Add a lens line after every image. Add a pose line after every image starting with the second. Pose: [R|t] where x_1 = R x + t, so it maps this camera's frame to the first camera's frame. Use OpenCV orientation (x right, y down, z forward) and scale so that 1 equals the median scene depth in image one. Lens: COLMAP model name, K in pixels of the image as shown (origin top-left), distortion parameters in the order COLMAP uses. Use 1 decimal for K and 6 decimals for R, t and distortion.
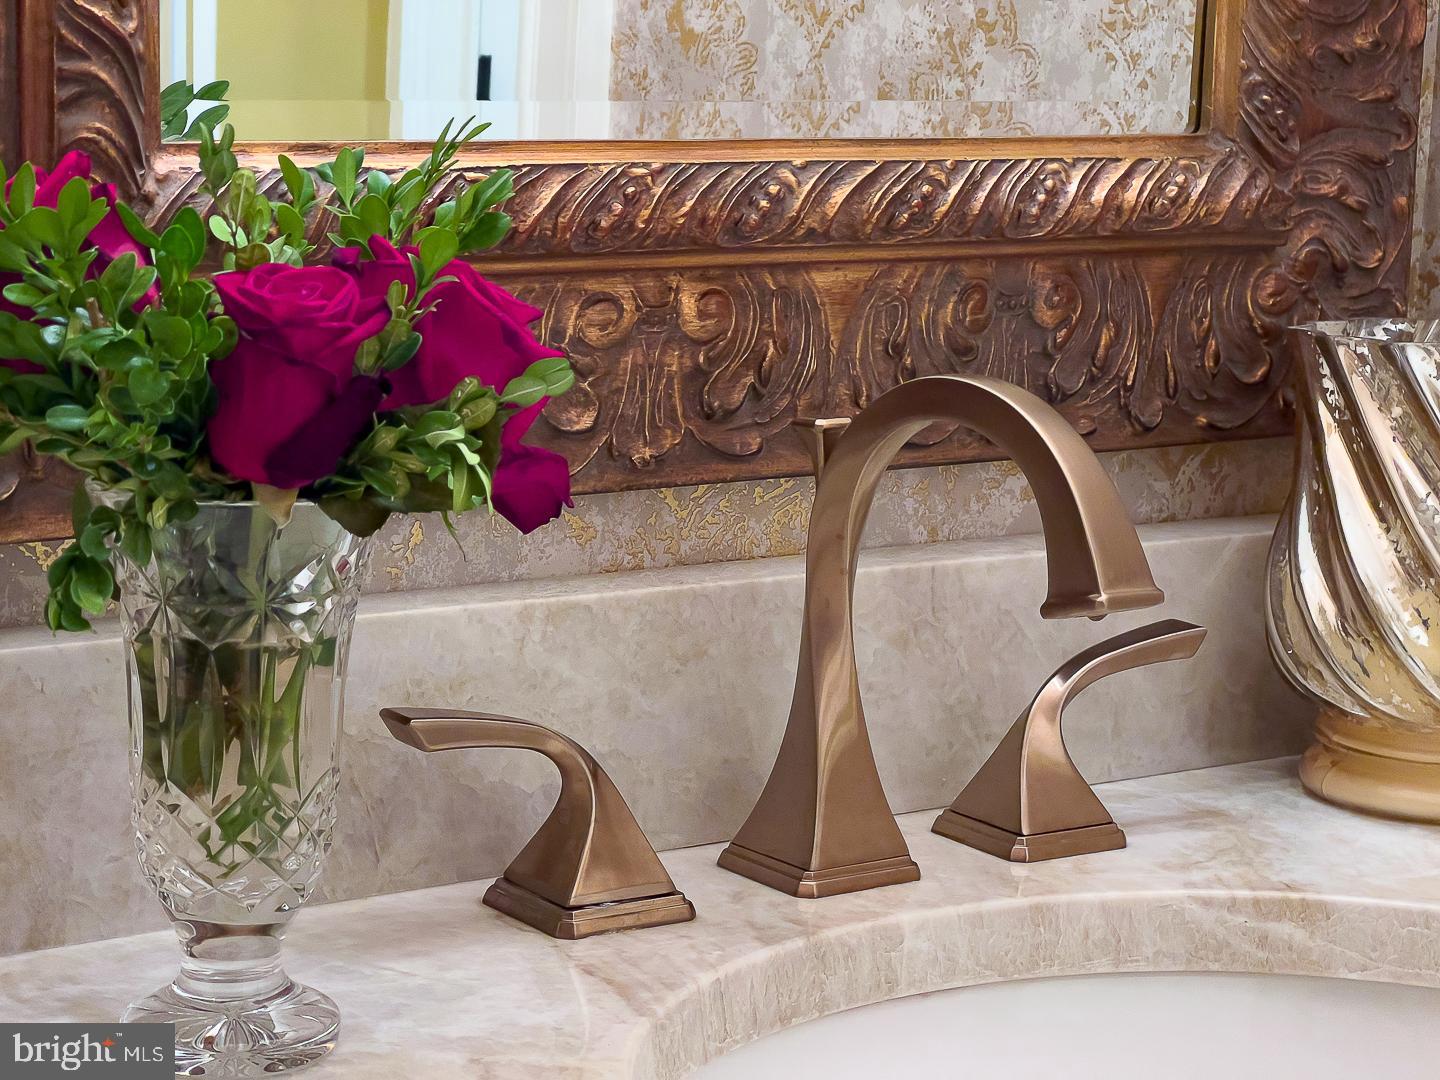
lens RADIAL K [[3531.1, 0, 720.0], [0, 3531.1, 540.0], [0, 0, 1]] dist [-0.087088, 4.560074]
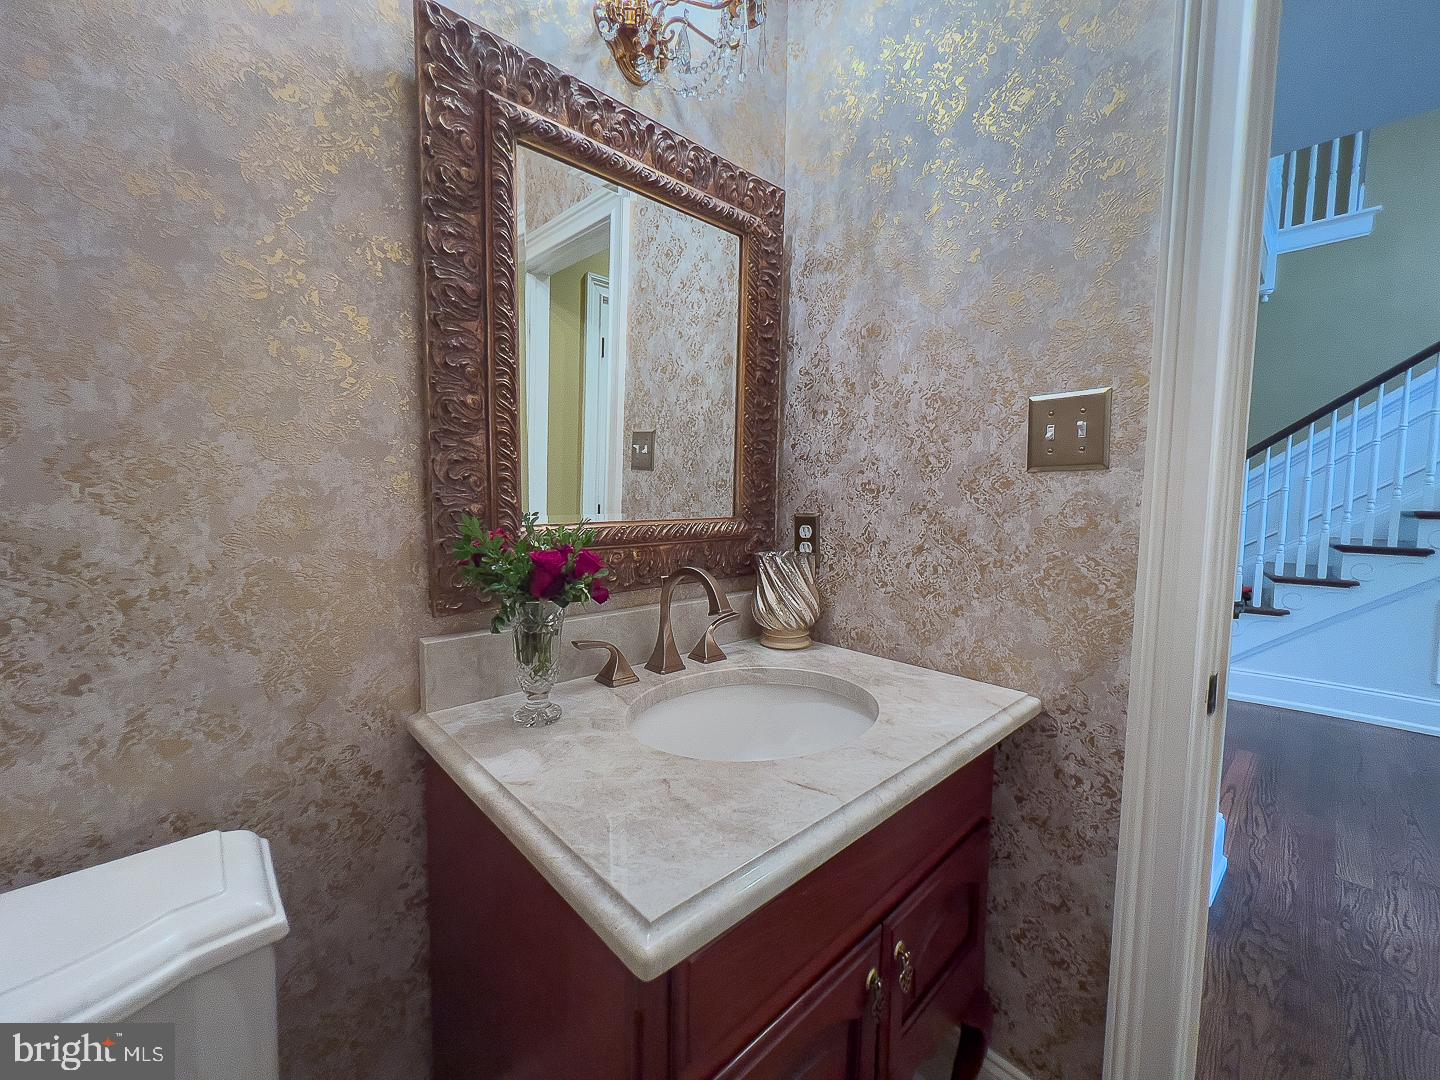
lens RADIAL K [[573.4, 0, 720.0], [0, 573.4, 540.0], [0, 0, 1]] dist [-0.000336, -0.000009]
pose [[0.992471, -0.029882, 0.118778, 0.014874], [0.038354, 0.996831, -0.069693, -0.025887], [-0.116319, 0.073724, 0.990472, 0.189646]]
